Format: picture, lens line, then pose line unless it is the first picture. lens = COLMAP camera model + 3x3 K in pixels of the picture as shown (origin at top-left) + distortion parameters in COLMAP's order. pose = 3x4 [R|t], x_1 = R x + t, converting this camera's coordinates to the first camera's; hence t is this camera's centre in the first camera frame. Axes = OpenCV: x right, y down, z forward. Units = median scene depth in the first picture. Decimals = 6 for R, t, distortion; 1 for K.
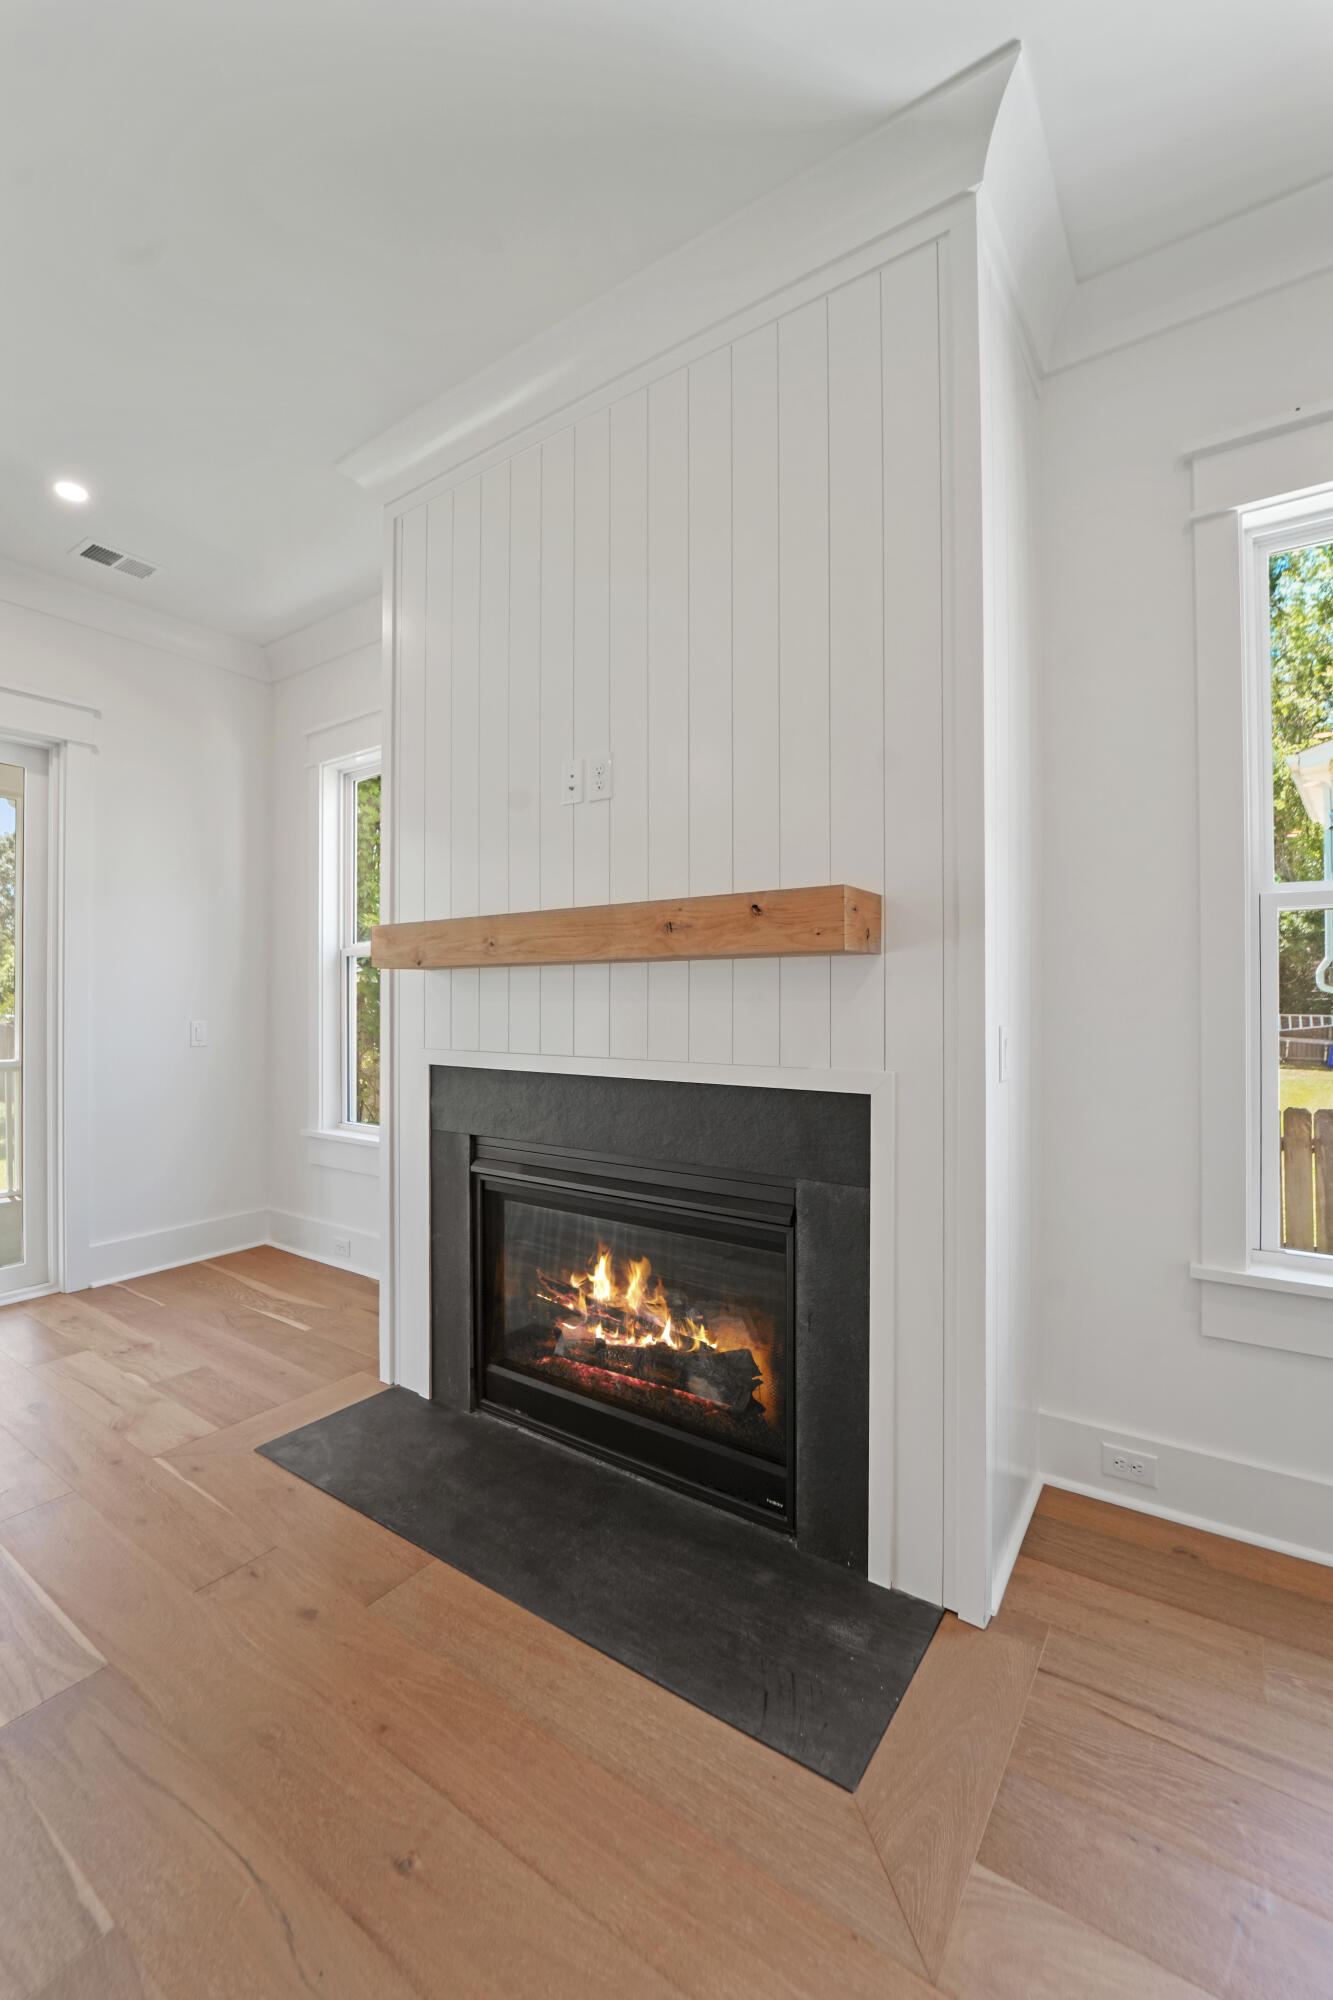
lens RADIAL K [[818.9, 0, 671.5], [0, 818.9, 995.5], [0, 0, 1]] dist [-0.020726, -0.000161]
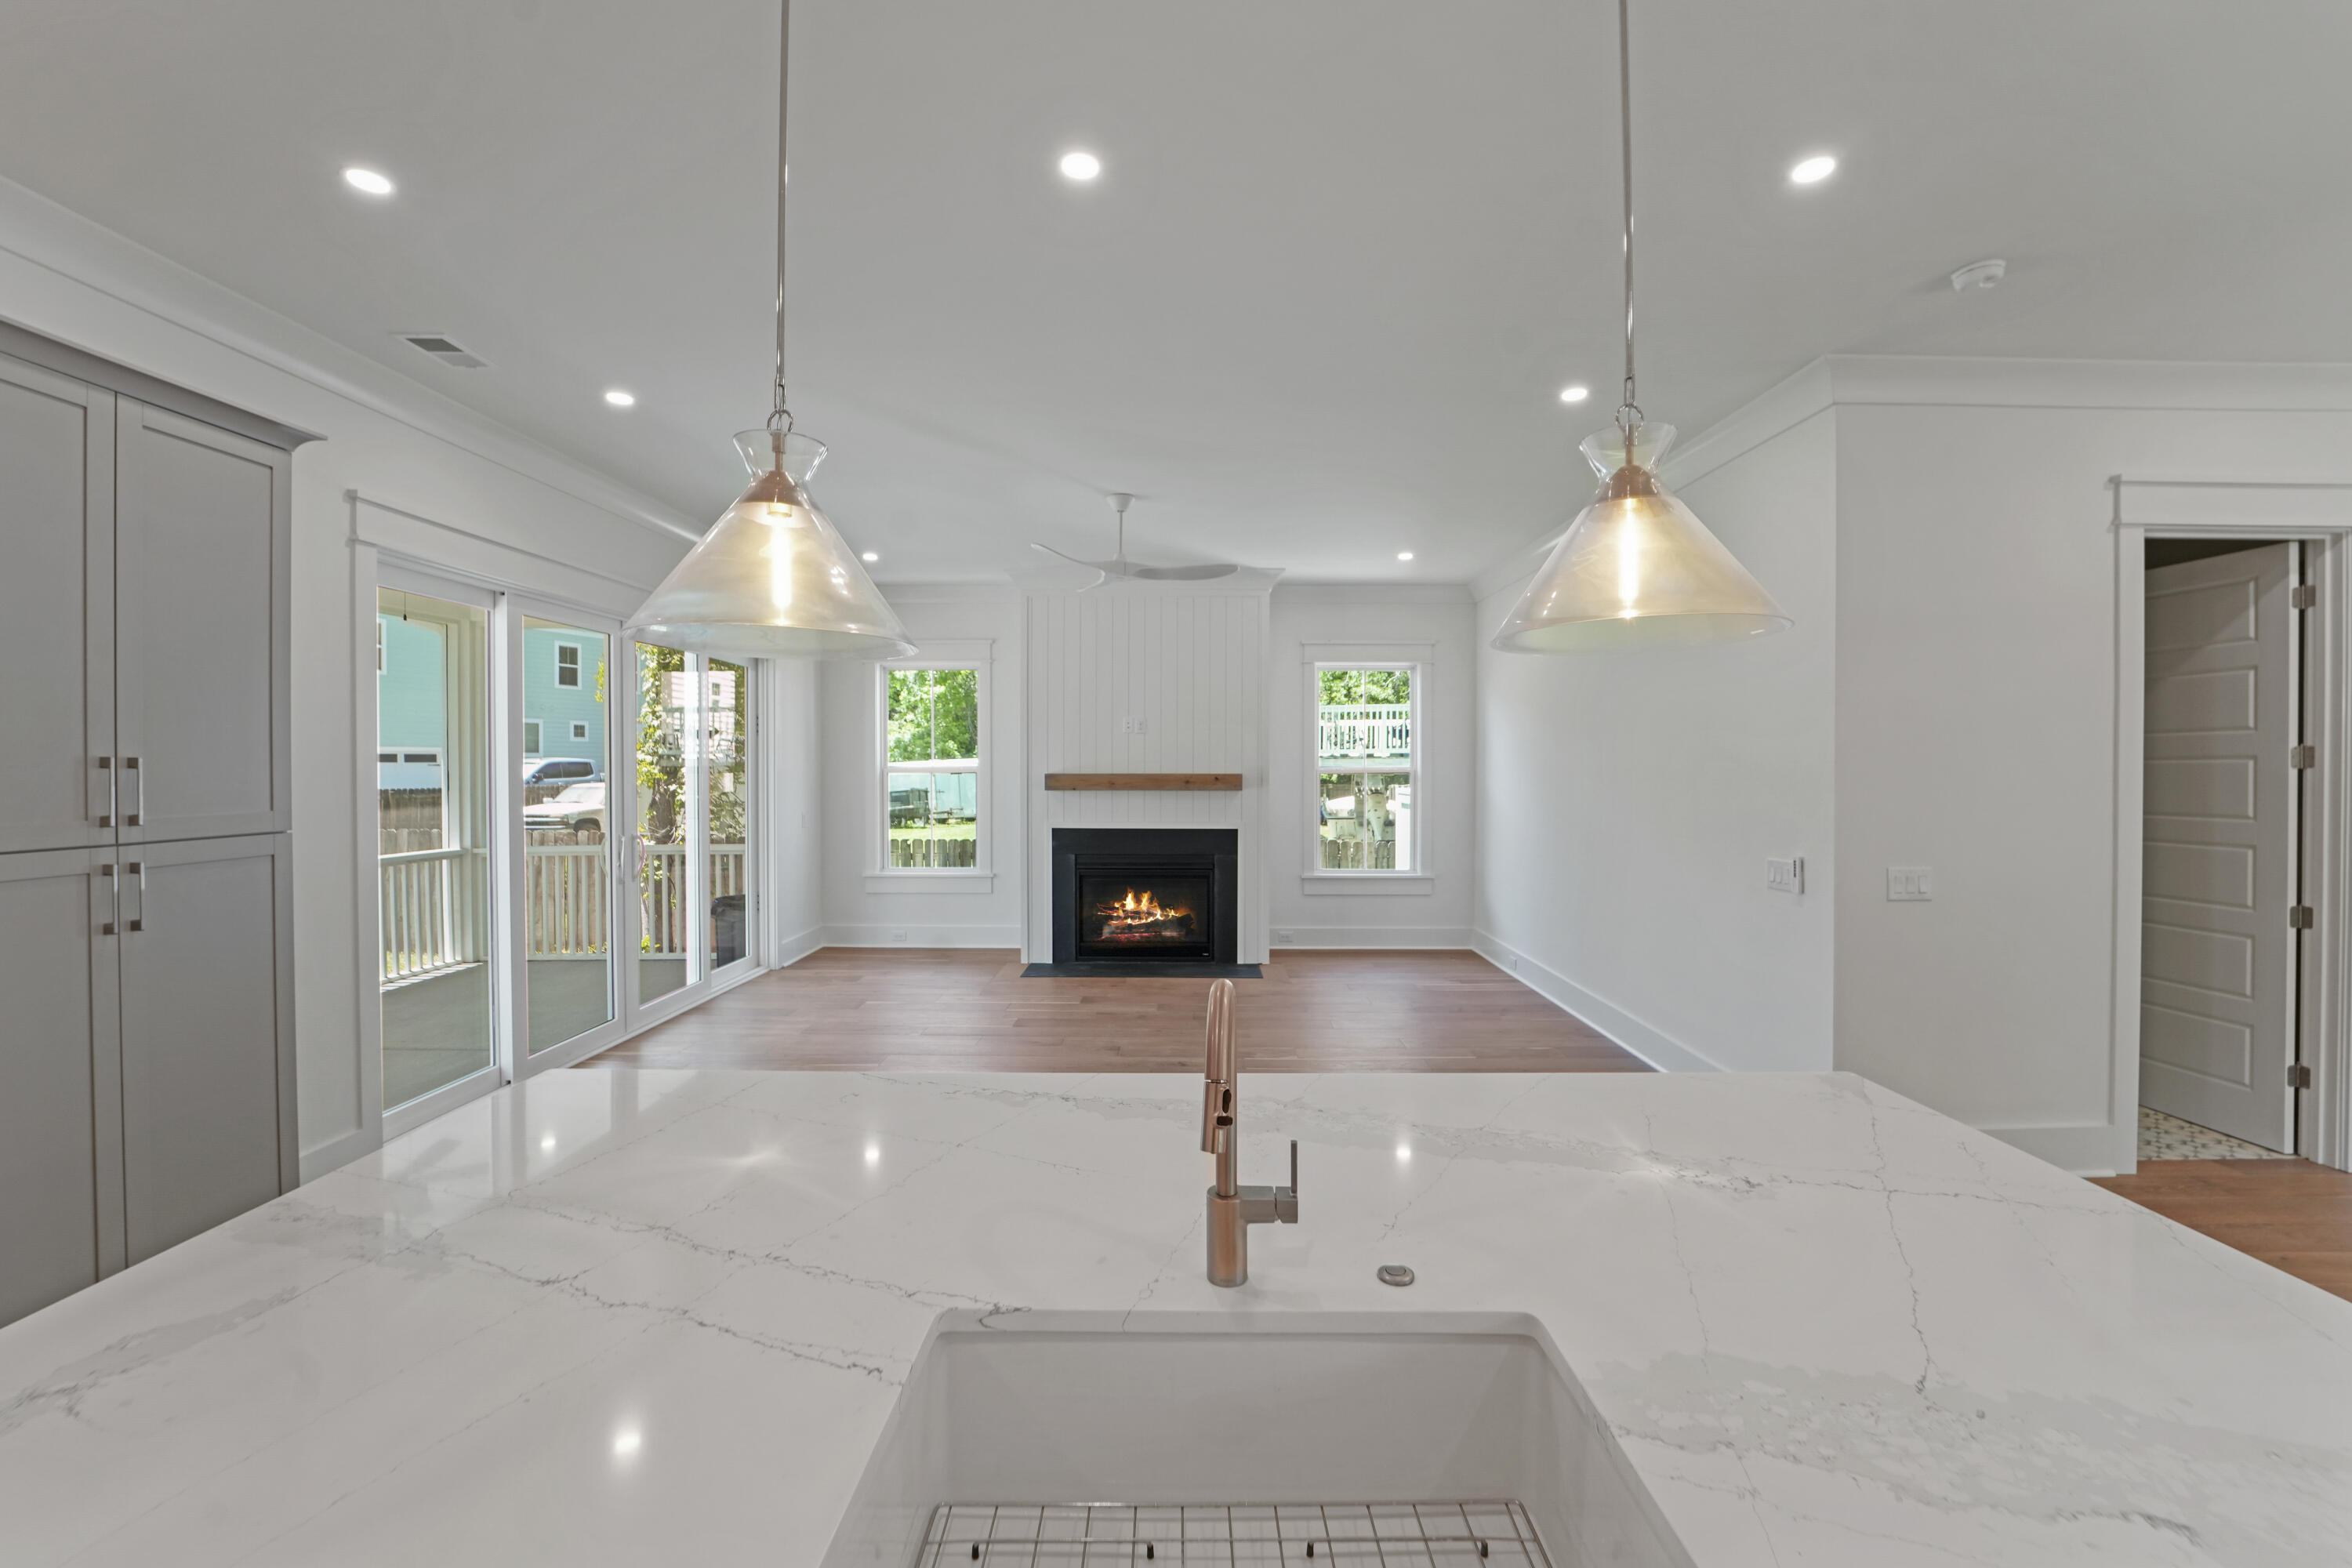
lens RADIAL K [[963.0, 0, 1175.1], [0, 963.0, 770.9], [0, 0, 1]] dist [-0.020726, -0.000161]
pose [[0.832225, -0.003180, 0.554429, -1.947145], [-0.005652, 0.999883, 0.014220, -0.160279], [-0.554409, -0.014968, 0.832110, -1.974162]]
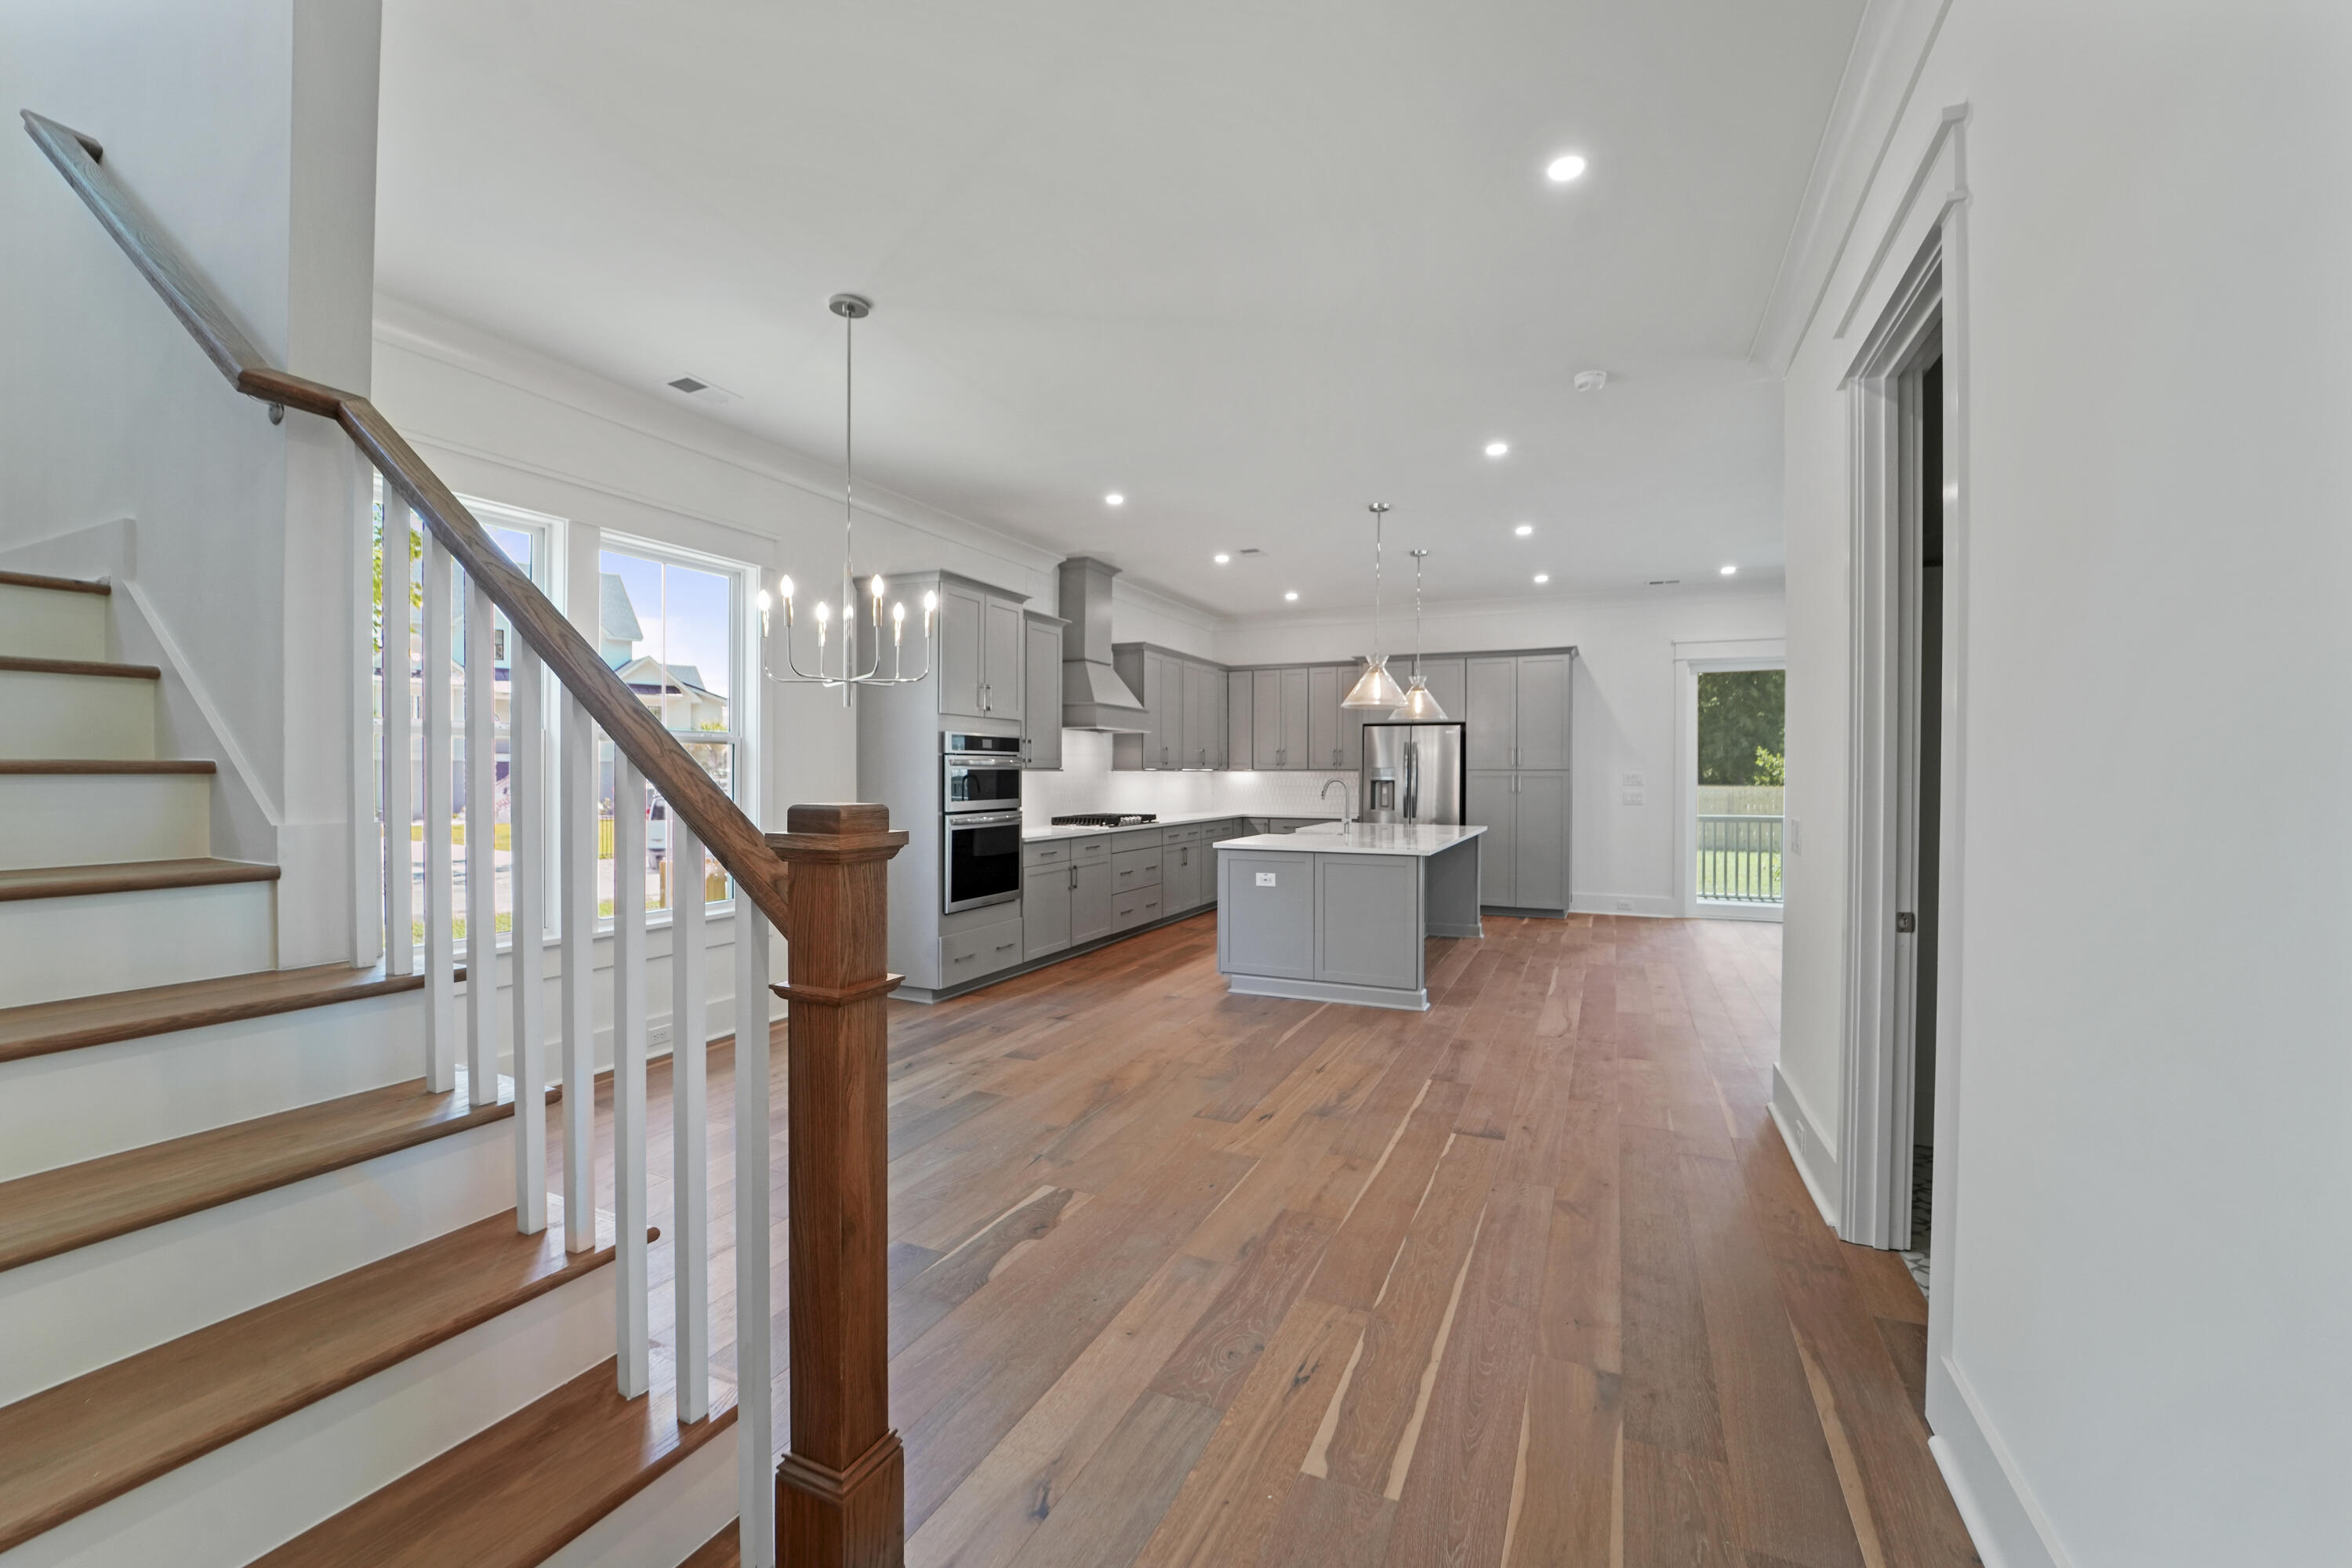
lens RADIAL K [[963.0, 0, 1176.7], [0, 963.0, 781.0], [0, 0, 1]] dist [-0.020726, -0.000161]
pose [[0.177075, 0.009030, -0.984156, 1.532491], [0.006606, 0.999924, 0.010364, -0.062638], [0.984175, -0.008336, 0.177002, -2.675984]]
